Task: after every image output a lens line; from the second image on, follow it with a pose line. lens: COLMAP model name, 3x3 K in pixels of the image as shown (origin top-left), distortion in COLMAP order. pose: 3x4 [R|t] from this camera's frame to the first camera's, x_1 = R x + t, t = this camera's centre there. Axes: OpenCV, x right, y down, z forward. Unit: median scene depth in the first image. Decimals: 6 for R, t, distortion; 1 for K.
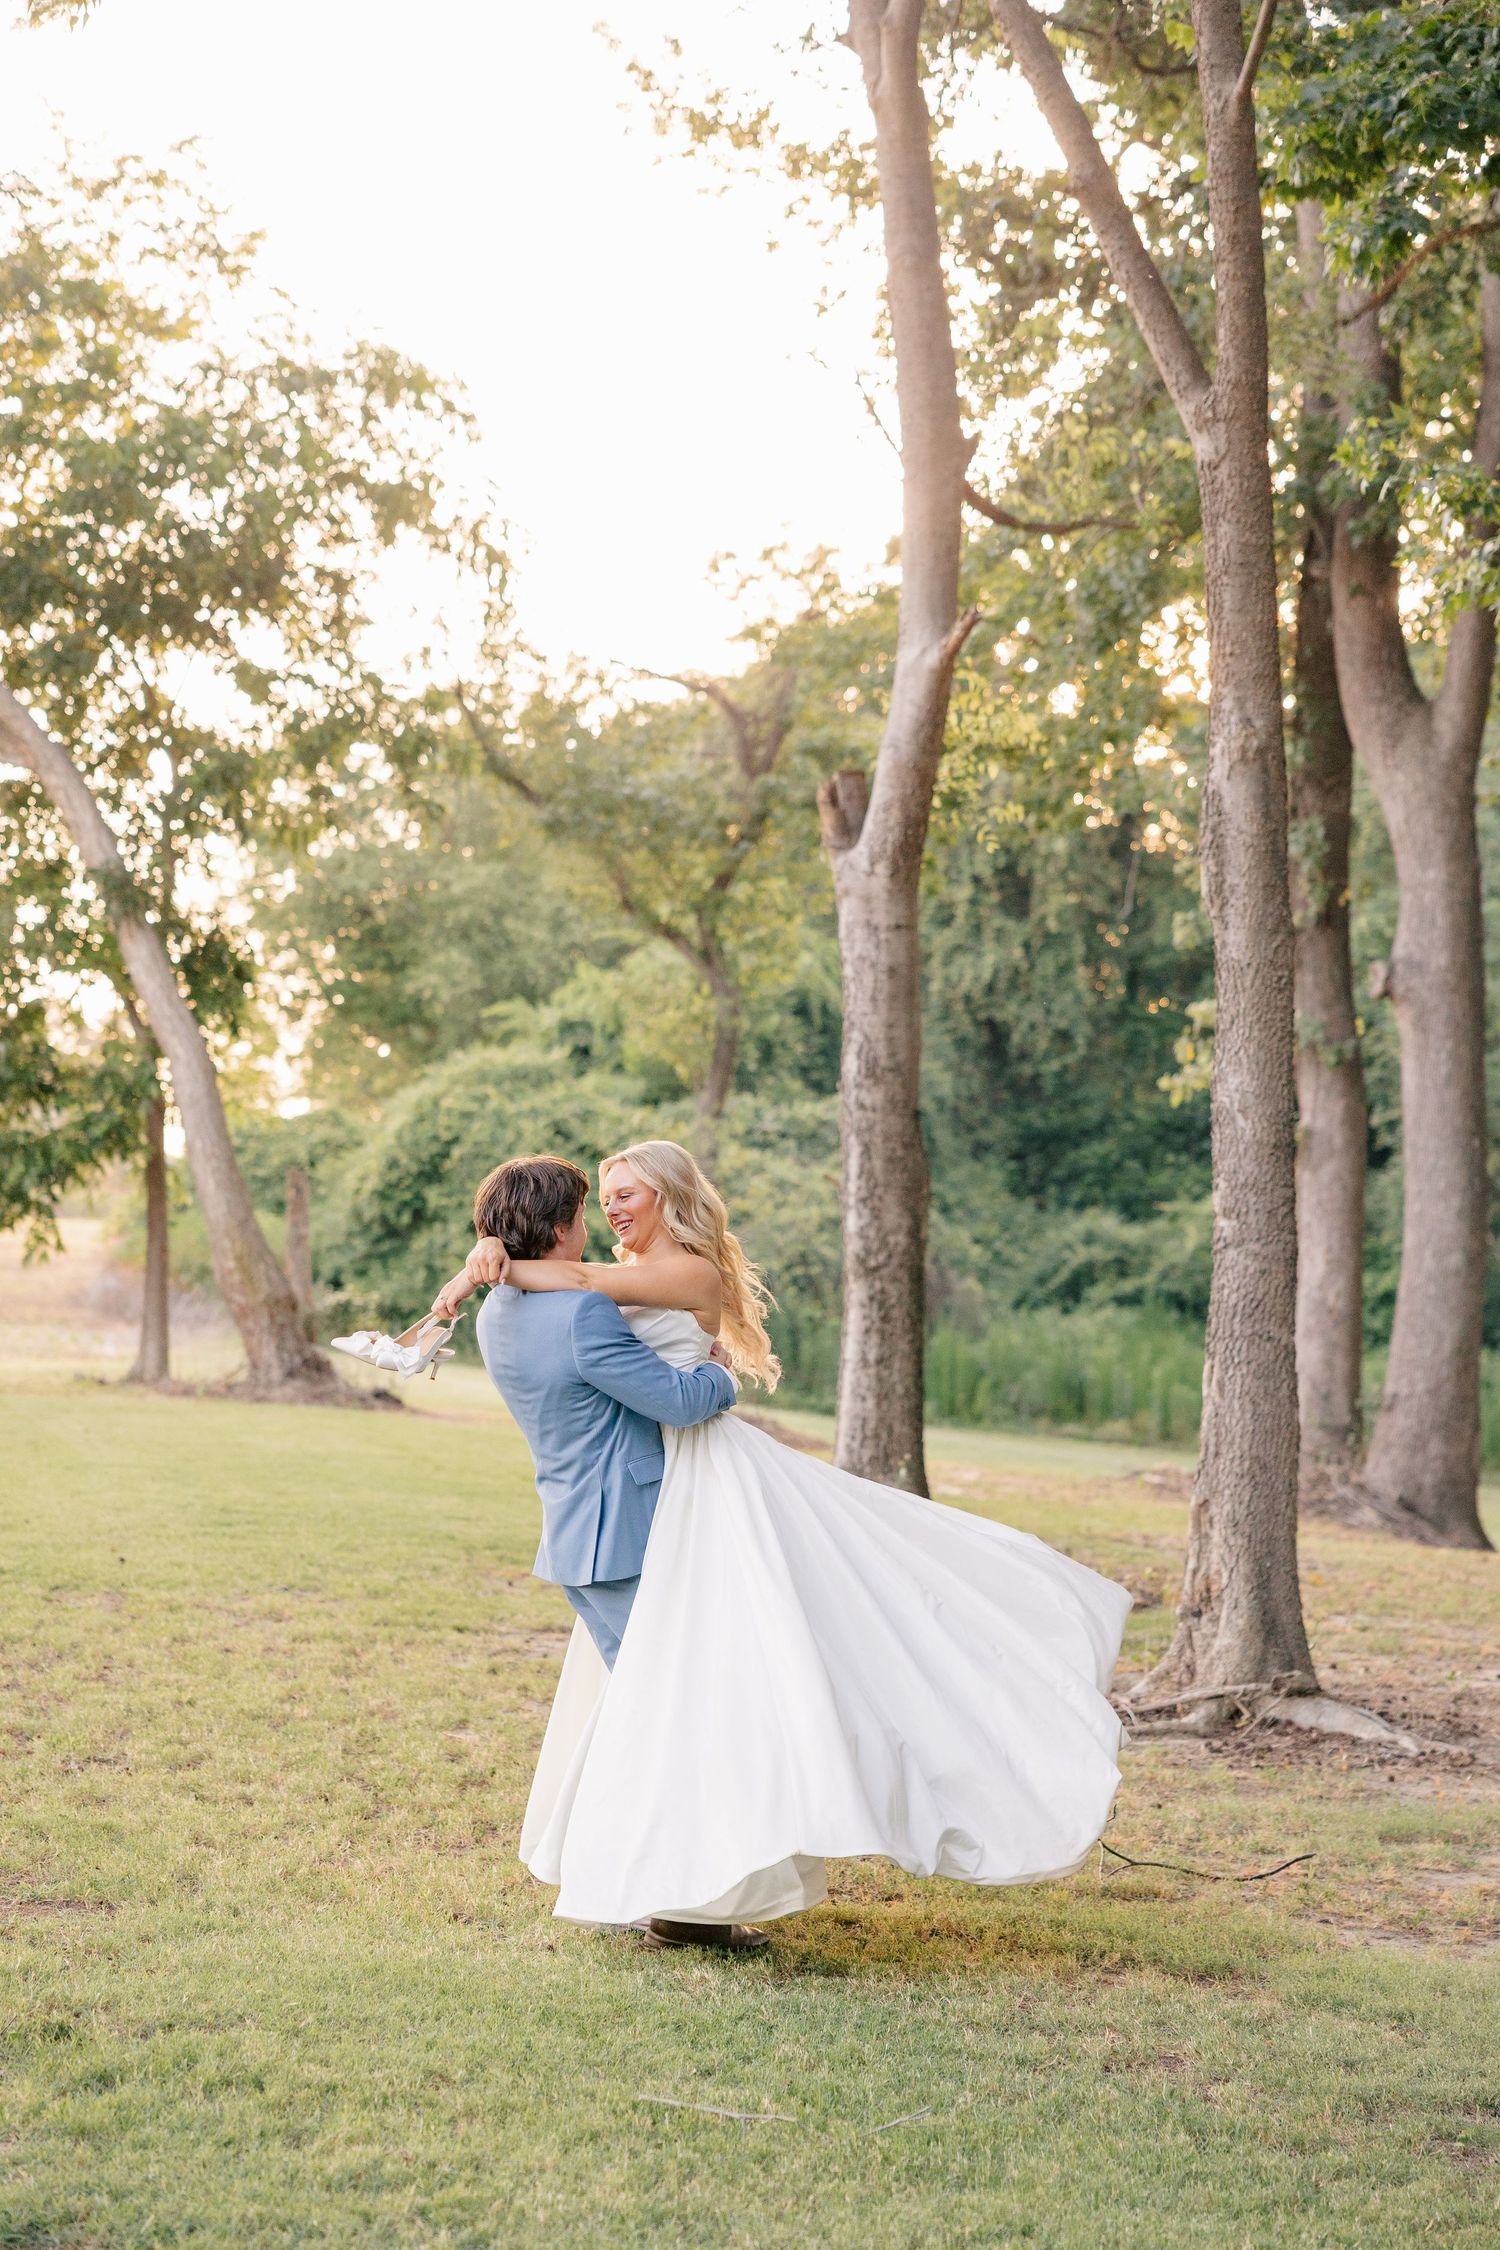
lens RADIAL K [[4596.2, 0, 750.0], [0, 4596.2, 1125.0], [0, 0, 1]] dist [-0.020375, -0.018909]
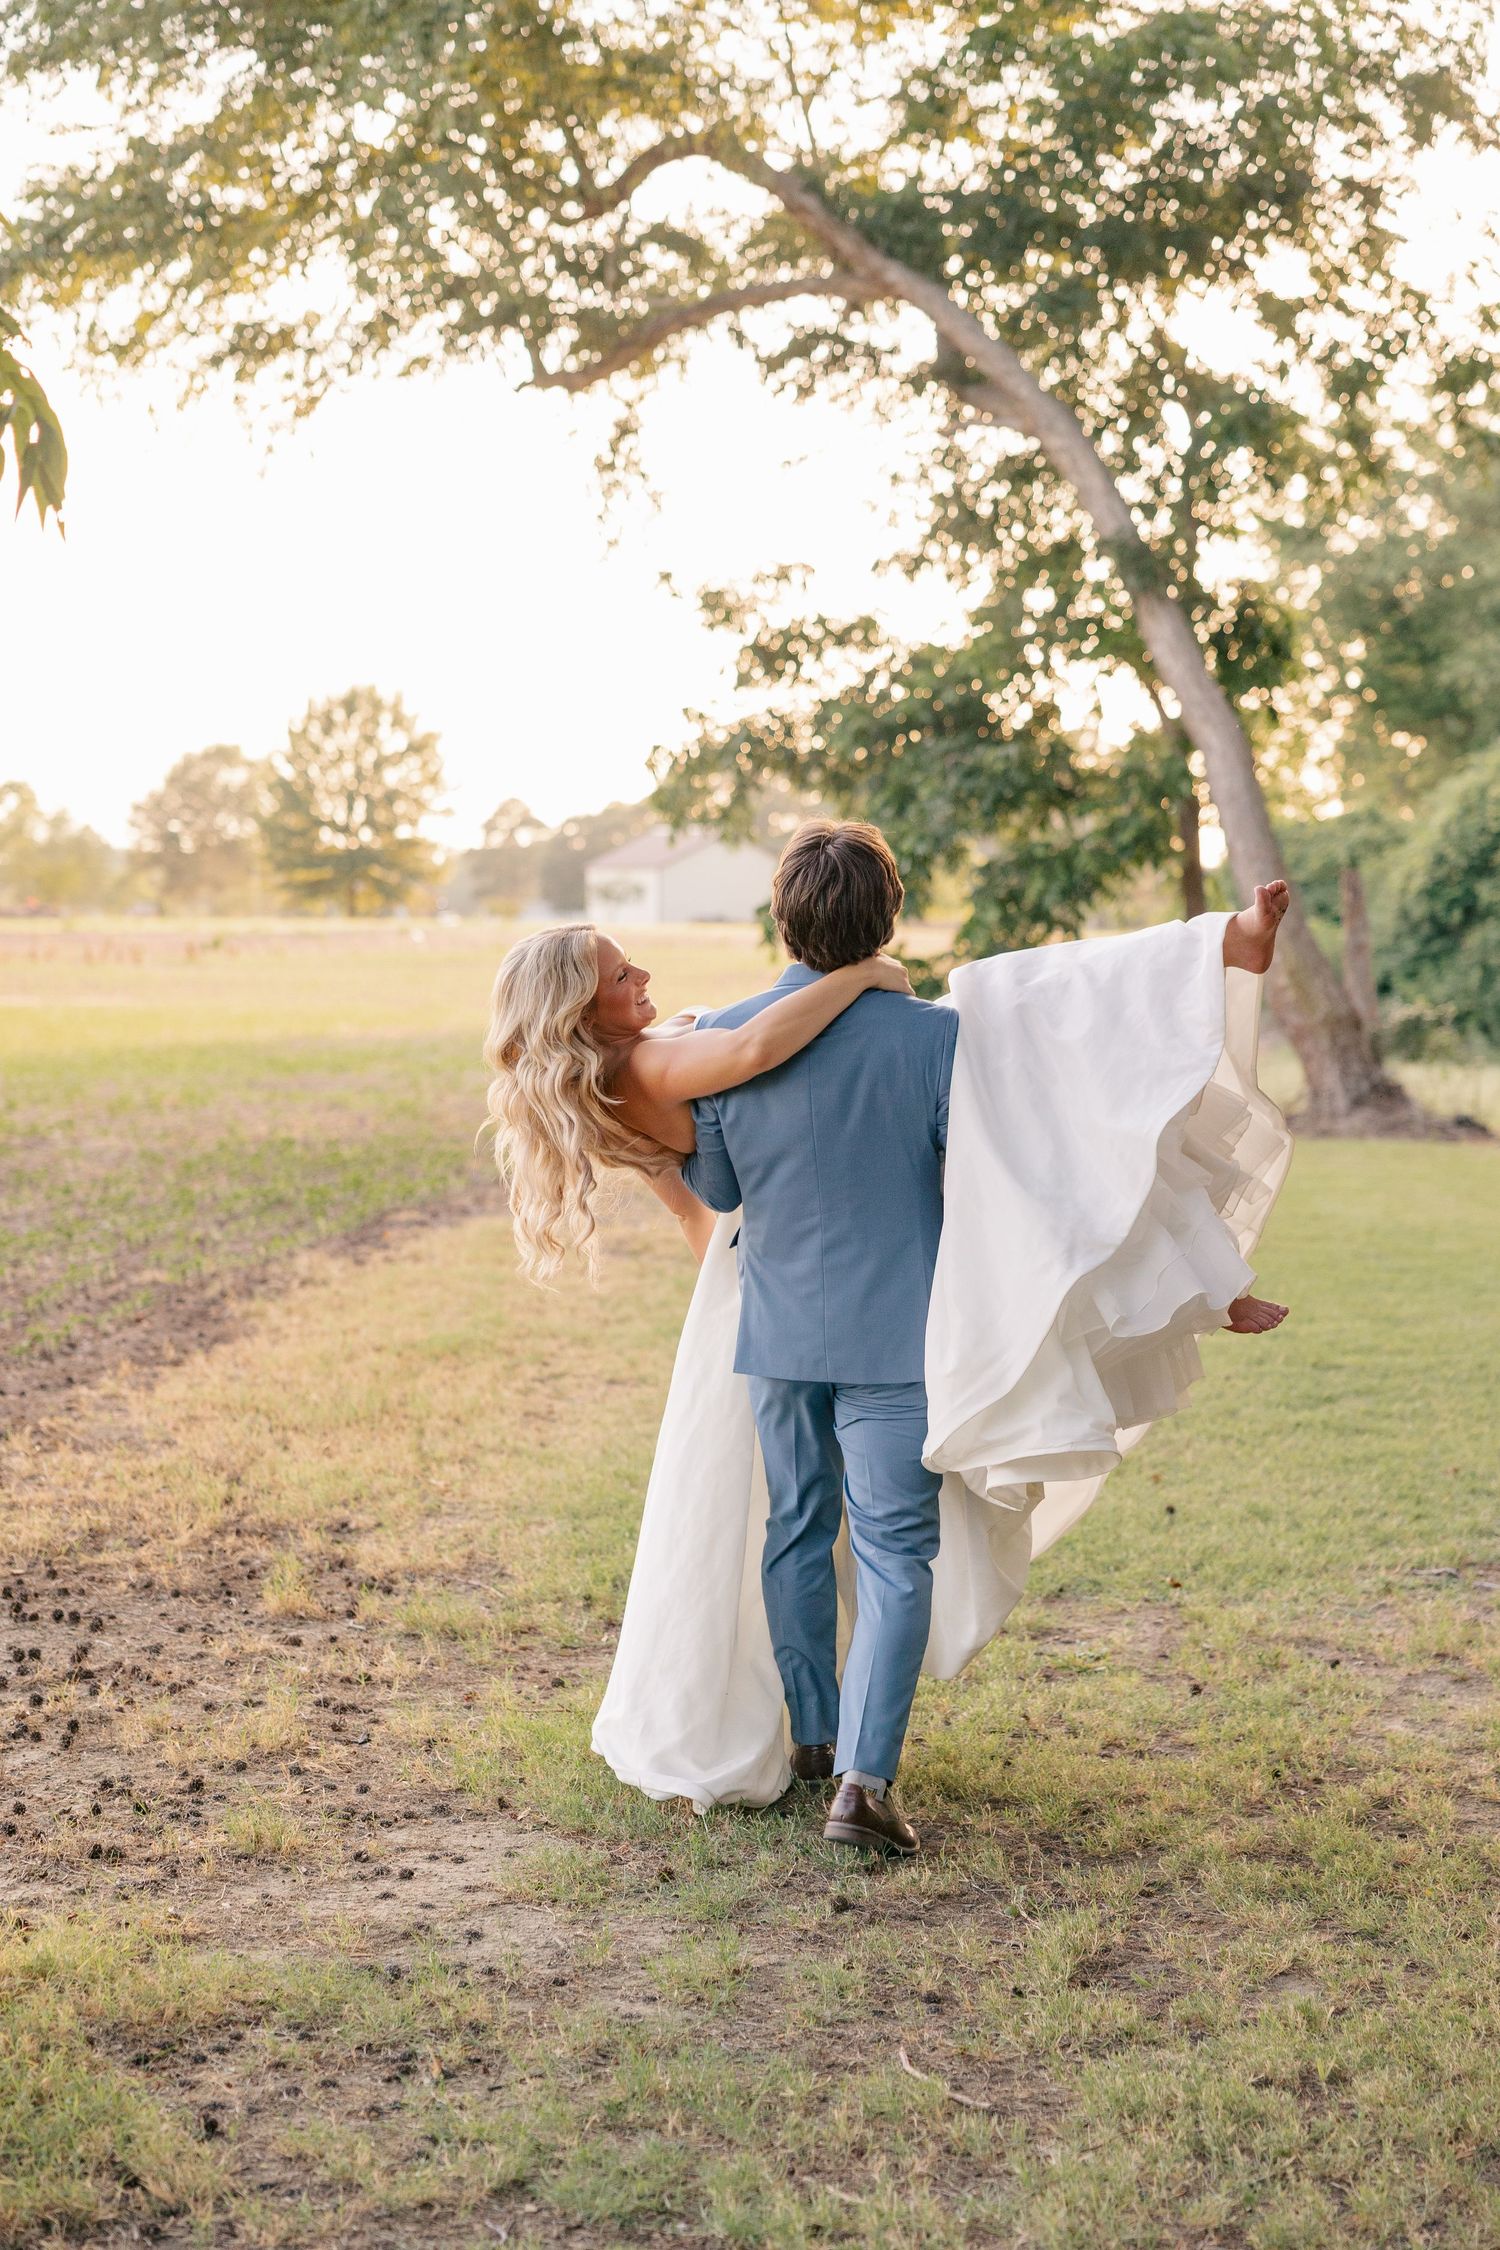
lens RADIAL K [[4024.3, 0, 750.0], [0, 4024.3, 1125.0], [0, 0, 1]] dist [0.055195, -0.061778]
pose [[0.970419, -0.039643, -0.238150, -0.027949], [0.056317, 0.996384, 0.063620, 0.002942], [0.234766, -0.075150, 0.969142, 0.215091]]
